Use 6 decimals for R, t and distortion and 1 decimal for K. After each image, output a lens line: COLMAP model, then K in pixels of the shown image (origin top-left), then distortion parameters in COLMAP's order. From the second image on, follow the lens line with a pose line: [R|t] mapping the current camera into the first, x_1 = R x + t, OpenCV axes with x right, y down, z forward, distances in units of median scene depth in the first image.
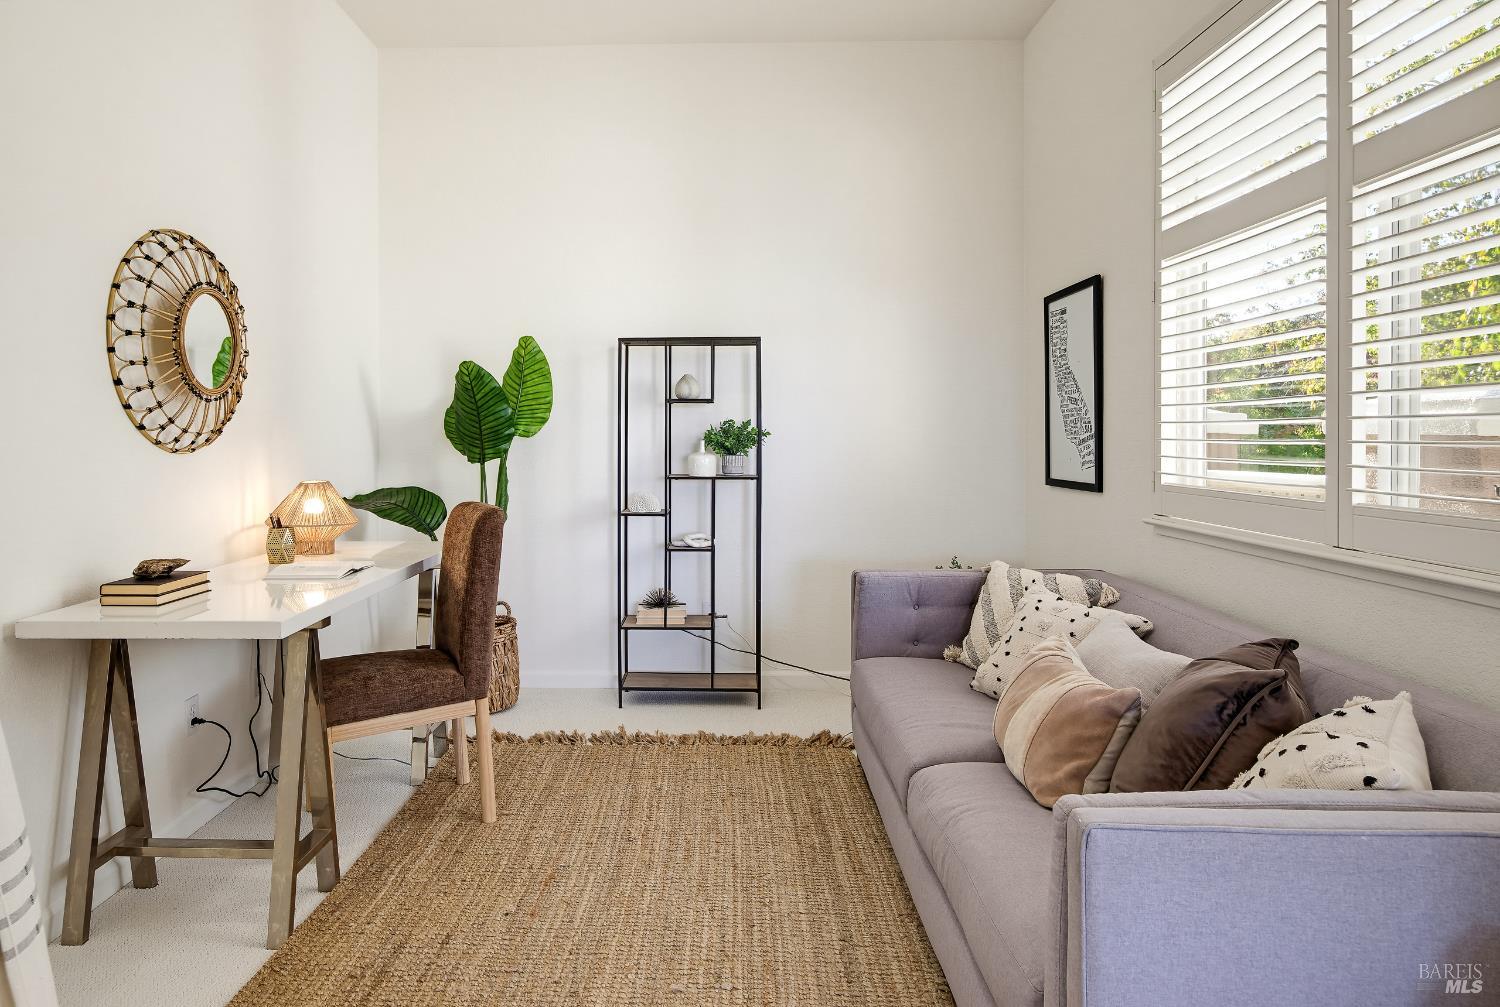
lens RADIAL K [[959.6, 0, 703.5], [0, 959.6, 446.8], [0, 0, 1]] dist [0.020971, 0.002445]
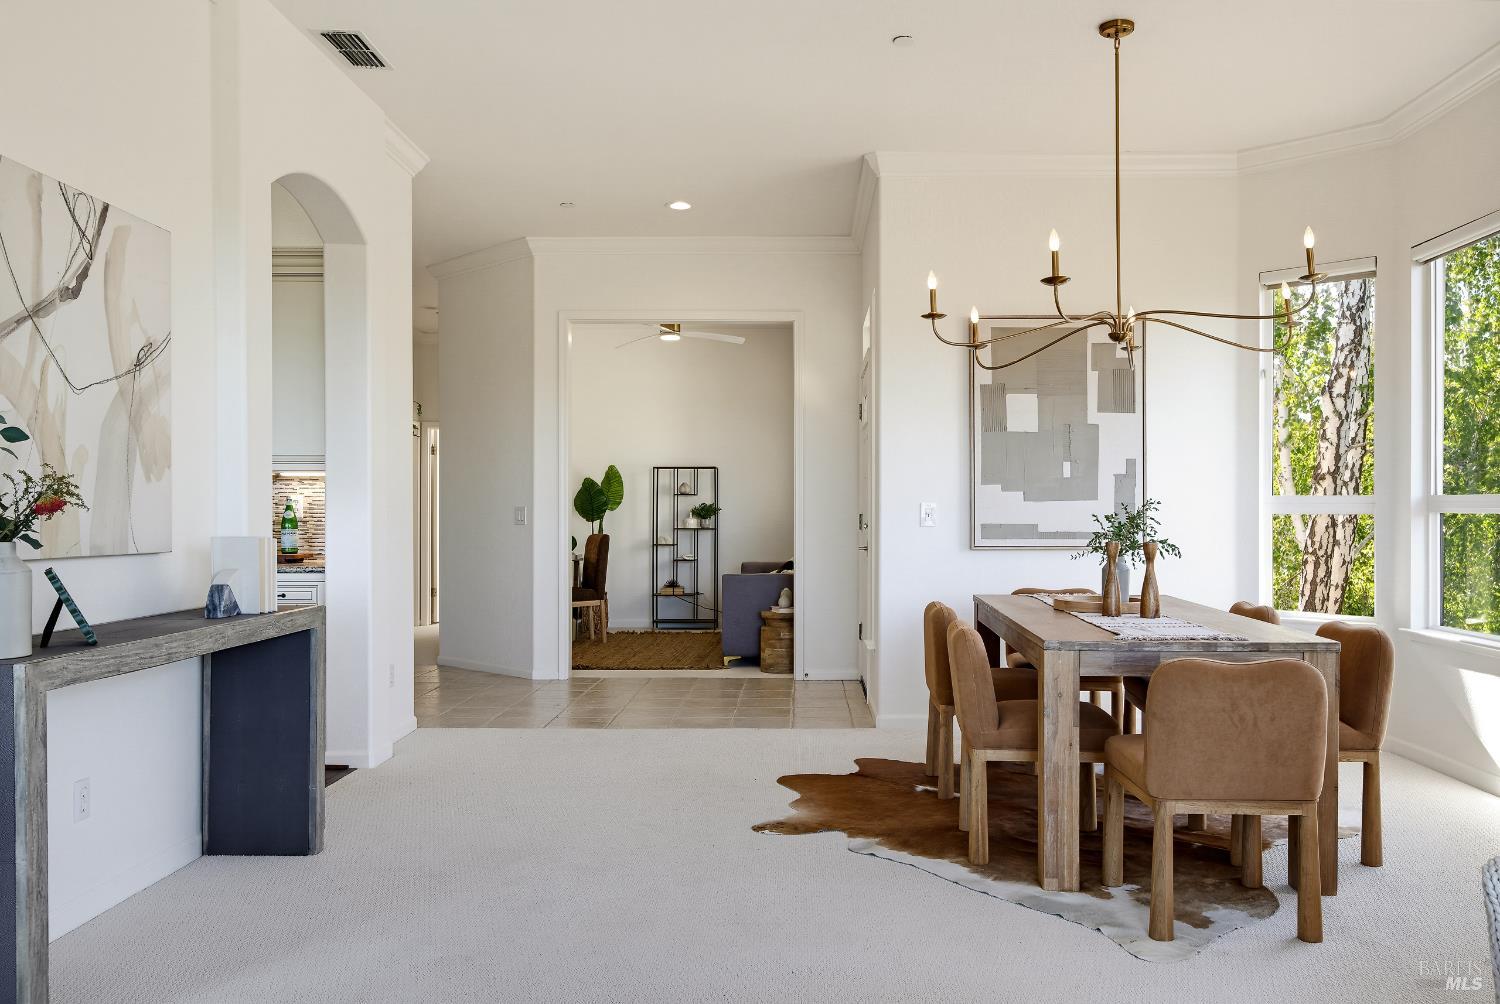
lens RADIAL K [[1155.5, 0, 807.6], [0, 1155.5, 514.8], [0, 0, 1]] dist [0.015104, -0.002268]
pose [[0.999839, 0.001014, 0.017911, 0.226111], [-0.000797, 0.999926, -0.012104, 0.031884], [-0.017922, 0.012087, 0.999766, -1.721533]]
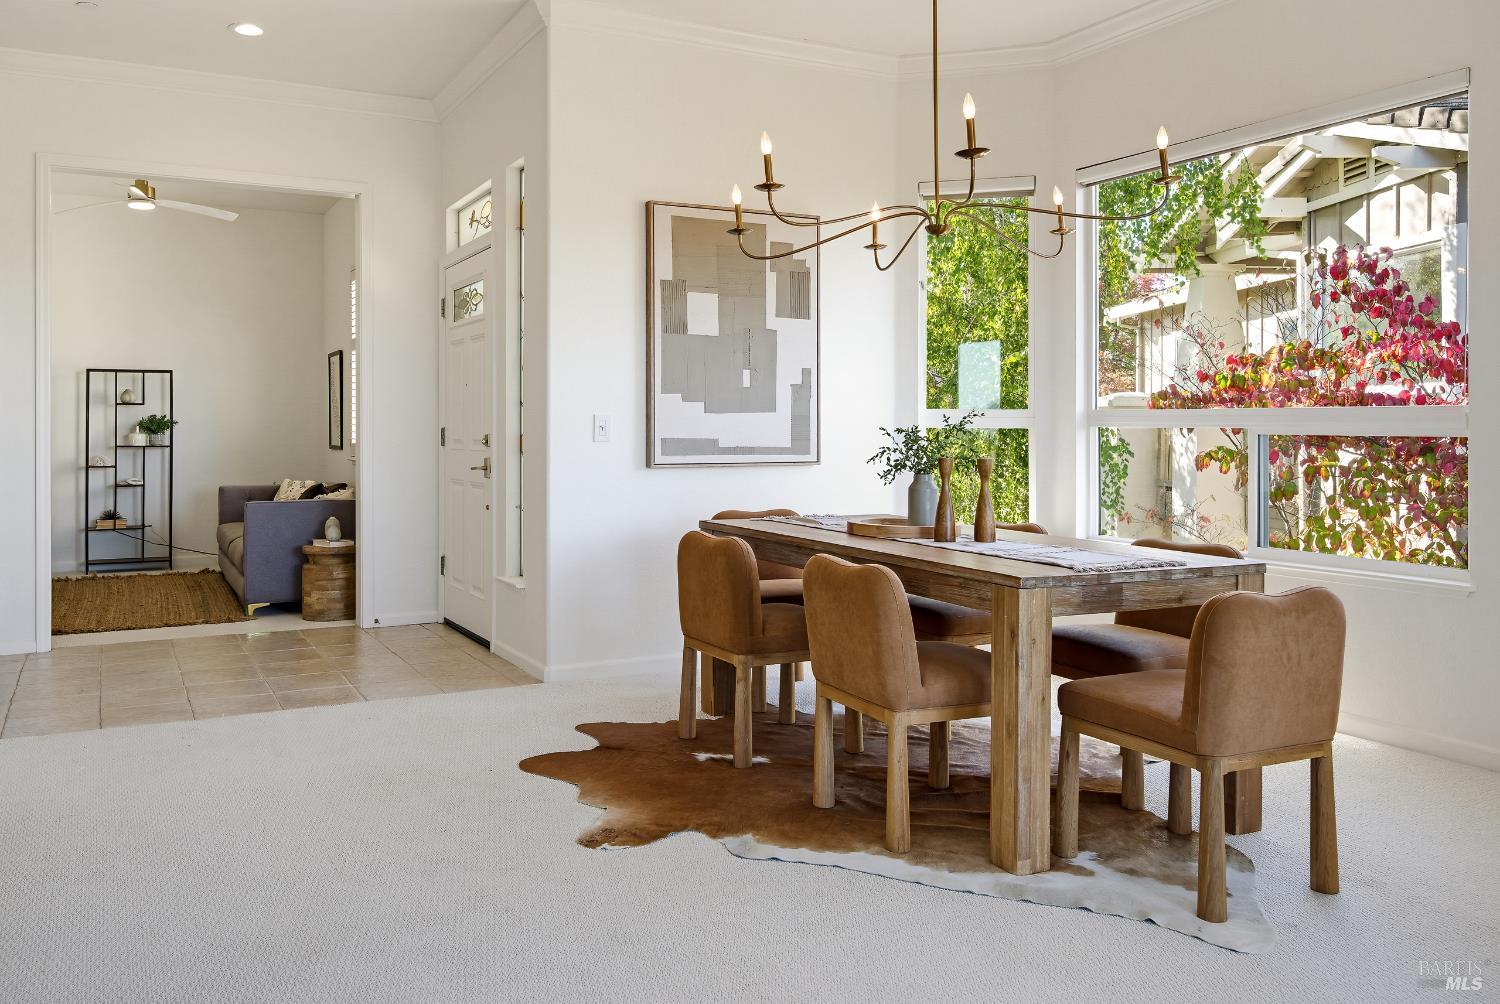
lens RADIAL K [[1155.5, 0, 687.4], [0, 1155.5, 432.5], [0, 0, 1]] dist [0.015104, -0.002268]
pose [[0.891963, -0.000209, 0.452109, -0.064850], [0.004577, 0.999953, -0.008567, 0.029818], [-0.452086, 0.009711, 0.891922, -1.440545]]
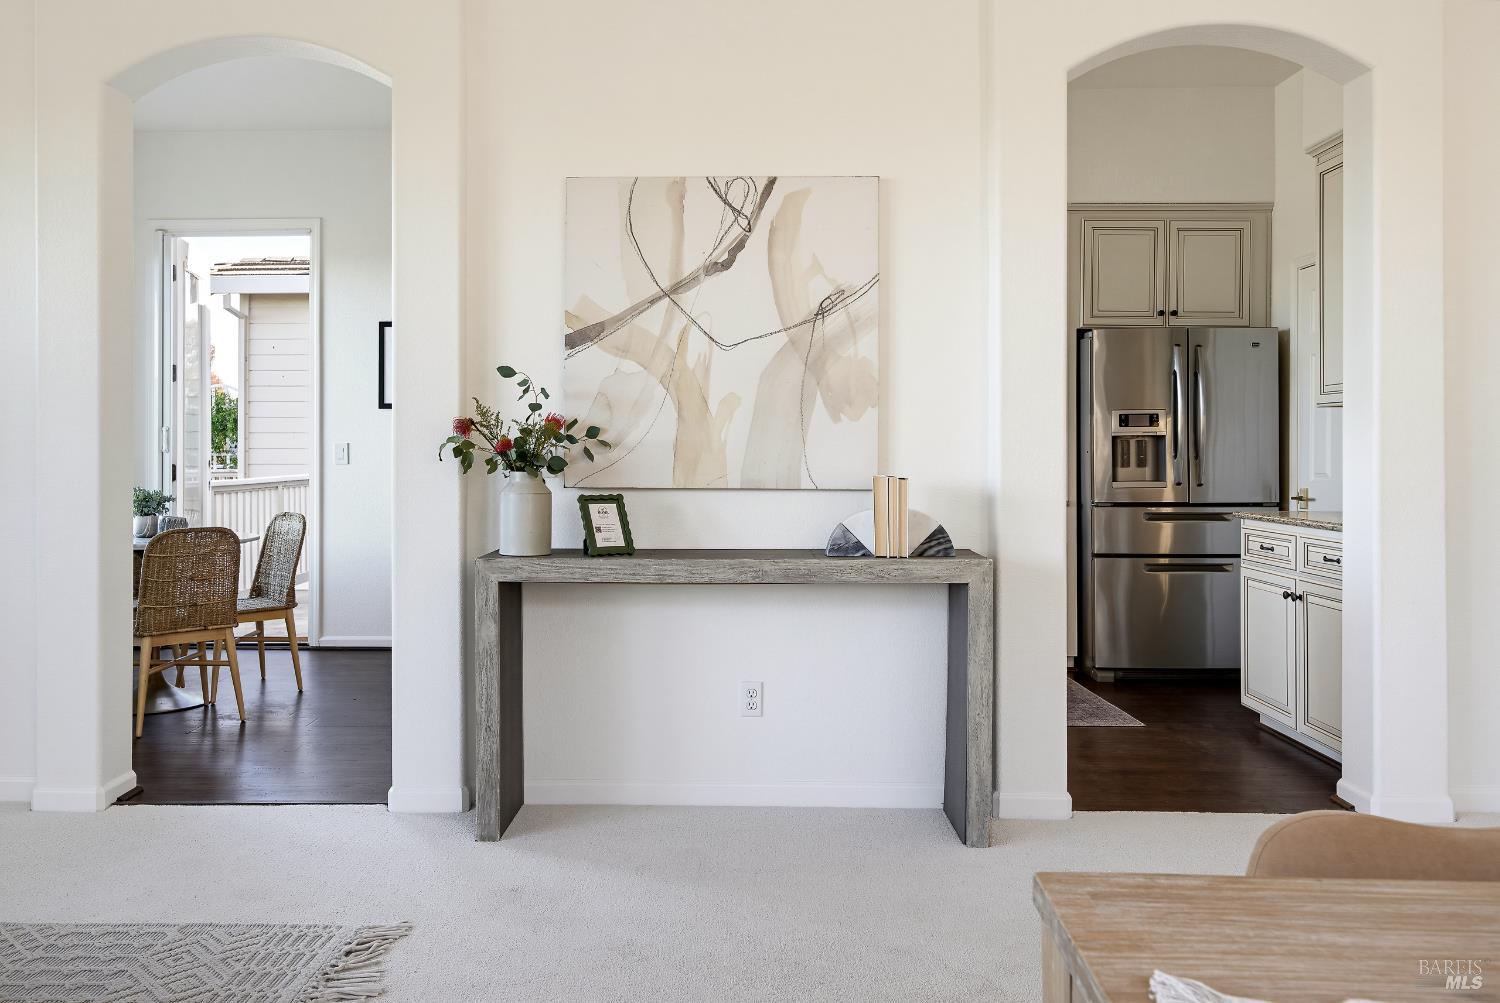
lens RADIAL K [[1172.8, 0, 724.1], [0, 1172.8, 448.7], [0, 0, 1]] dist [-0.033187, 0.011959]
pose [[-0.017793, -0.000028, -0.999842, 0.646521], [-0.013712, 0.999906, 0.000216, 0.020477], [0.999748, 0.013713, -0.017791, -0.974797]]
